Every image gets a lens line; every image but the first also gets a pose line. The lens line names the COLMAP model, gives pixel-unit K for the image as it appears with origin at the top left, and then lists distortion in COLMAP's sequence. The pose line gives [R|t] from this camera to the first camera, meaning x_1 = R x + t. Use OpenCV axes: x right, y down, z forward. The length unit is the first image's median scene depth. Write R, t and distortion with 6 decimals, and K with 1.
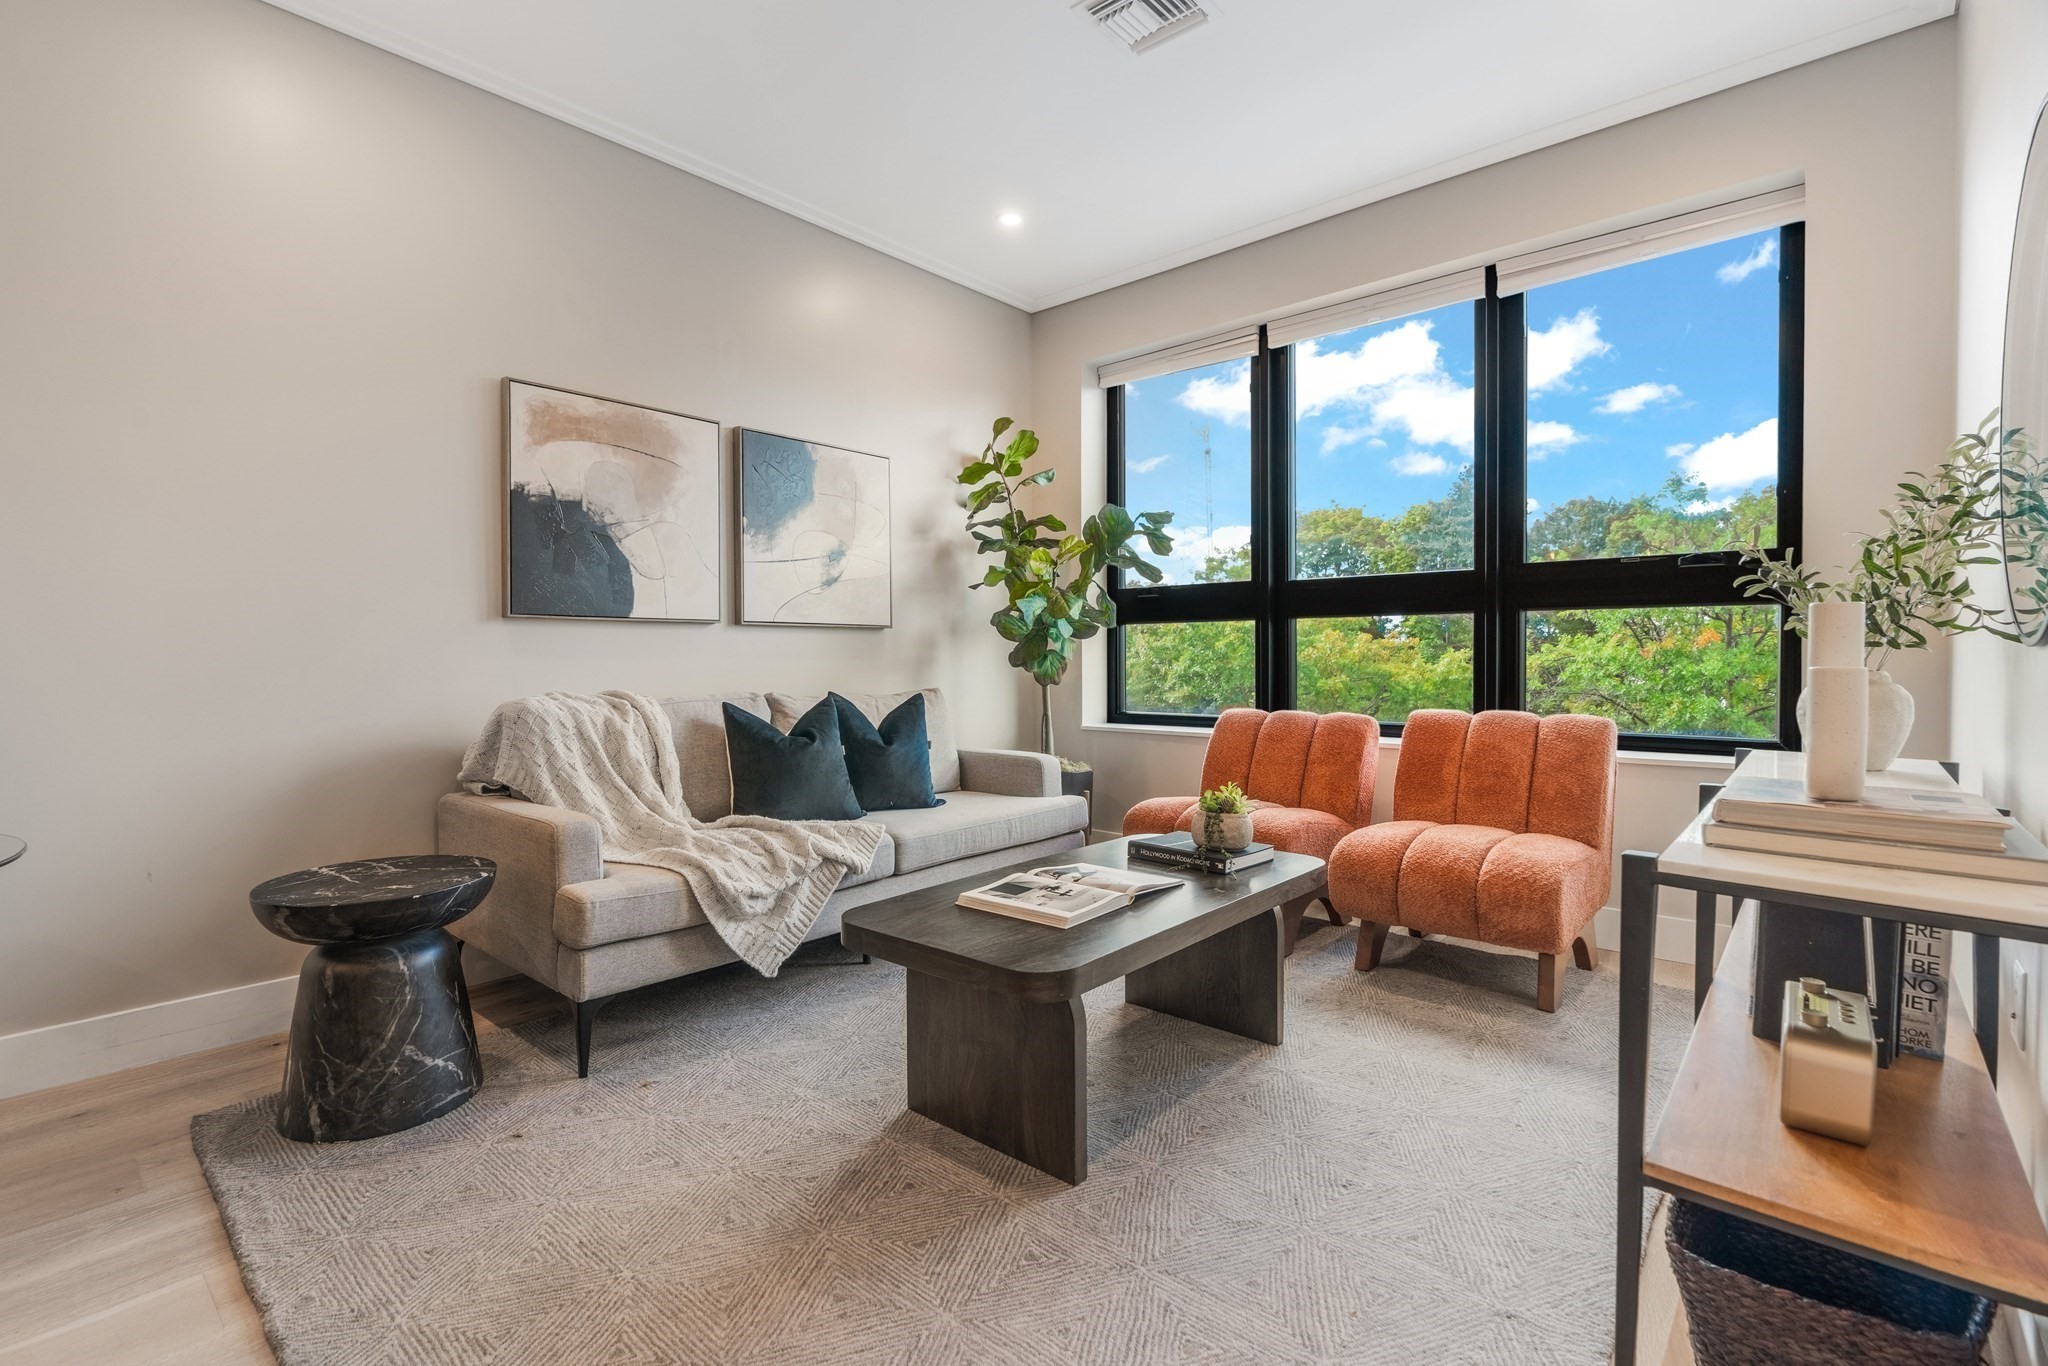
lens RADIAL K [[944.8, 0, 1027.6], [0, 944.8, 681.6], [0, 0, 1]] dist [-0.014958, 0.004840]
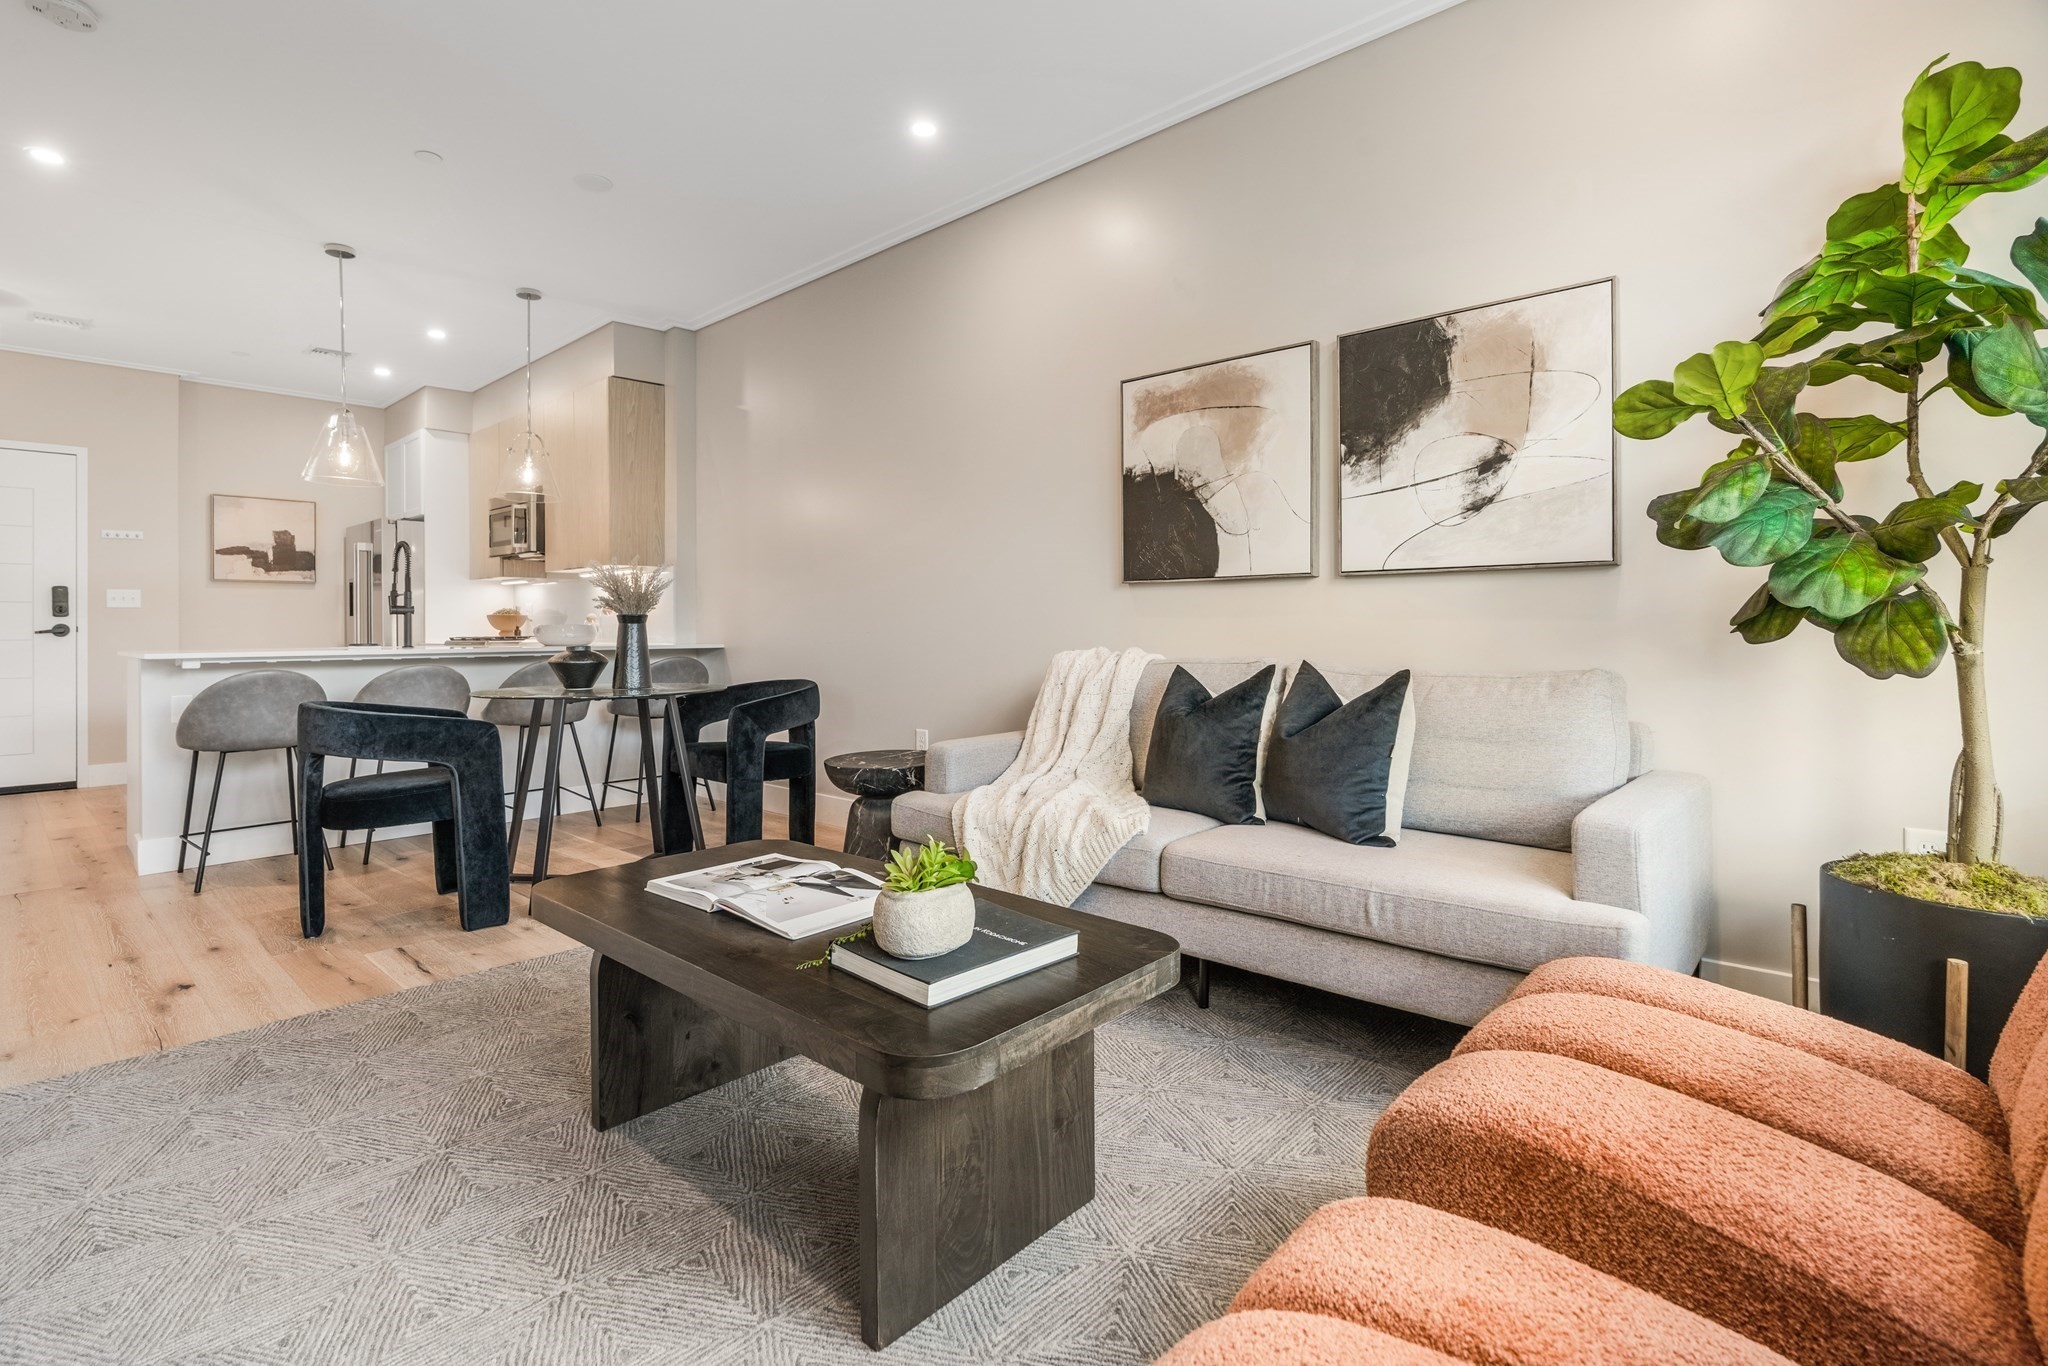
lens RADIAL K [[951.6, 0, 982.0], [0, 951.6, 627.5], [0, 0, 1]] dist [-0.002614, -0.000007]
pose [[-0.039405, 0.006205, -0.999204, 0.621985], [-0.019899, 0.999778, 0.006993, -0.017951], [0.999025, 0.020159, -0.039273, 0.840334]]
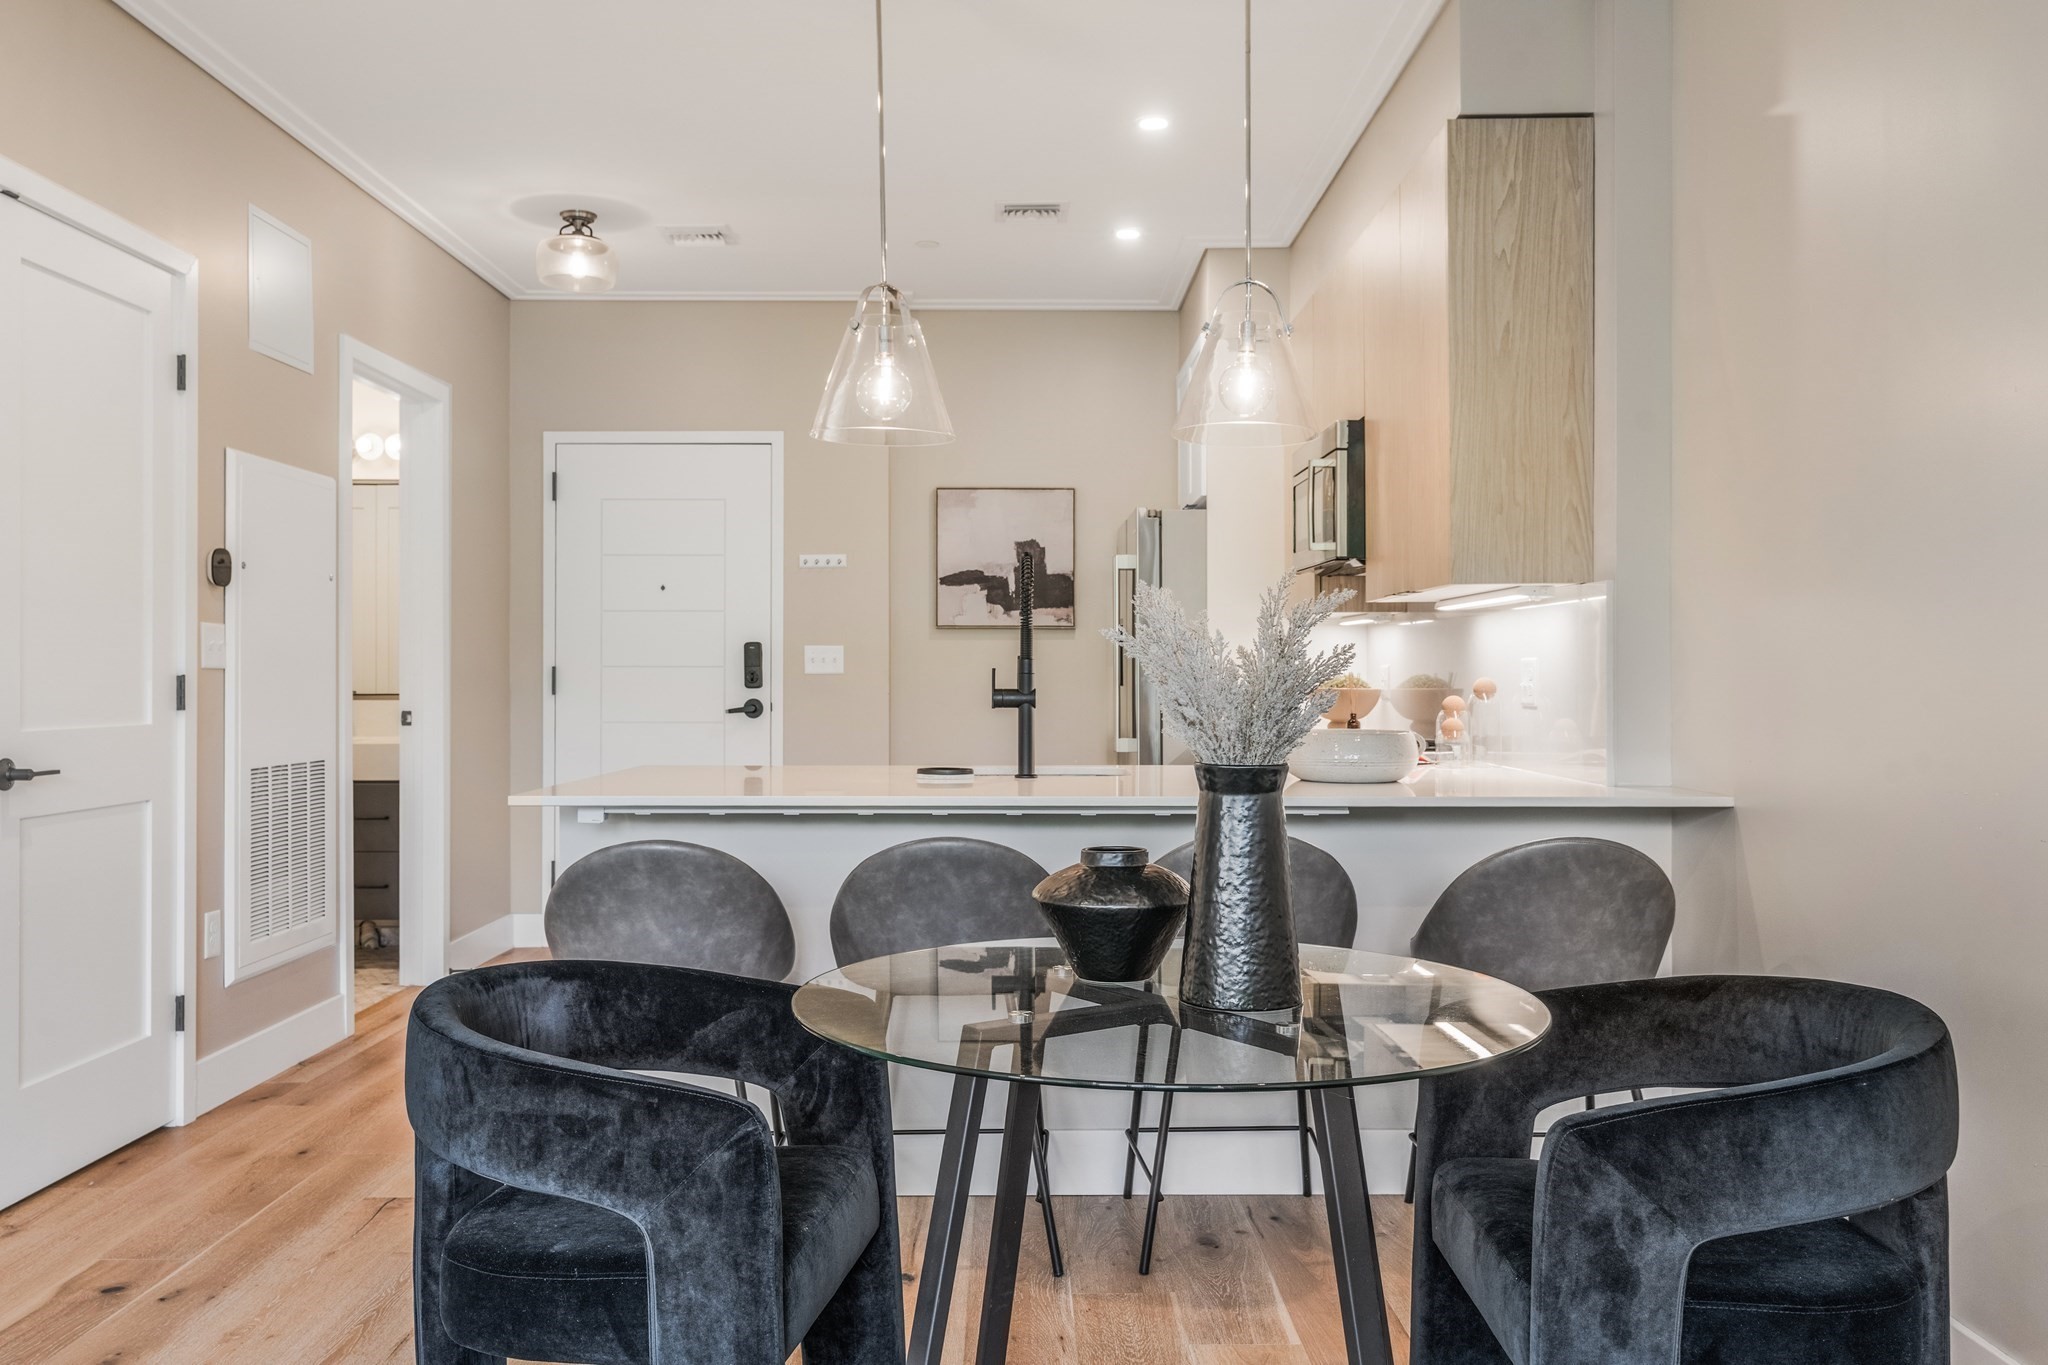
lens RADIAL K [[1618.9, 0, 1024.0], [0, 1618.9, 682.5], [0, 0, 1]] dist [-0.017861, -0.002398]
pose [[-0.739579, 0.009437, -0.673004, -0.057546], [-0.012328, 0.999544, 0.027563, -0.064236], [0.672957, 0.028682, -0.739125, 0.762124]]
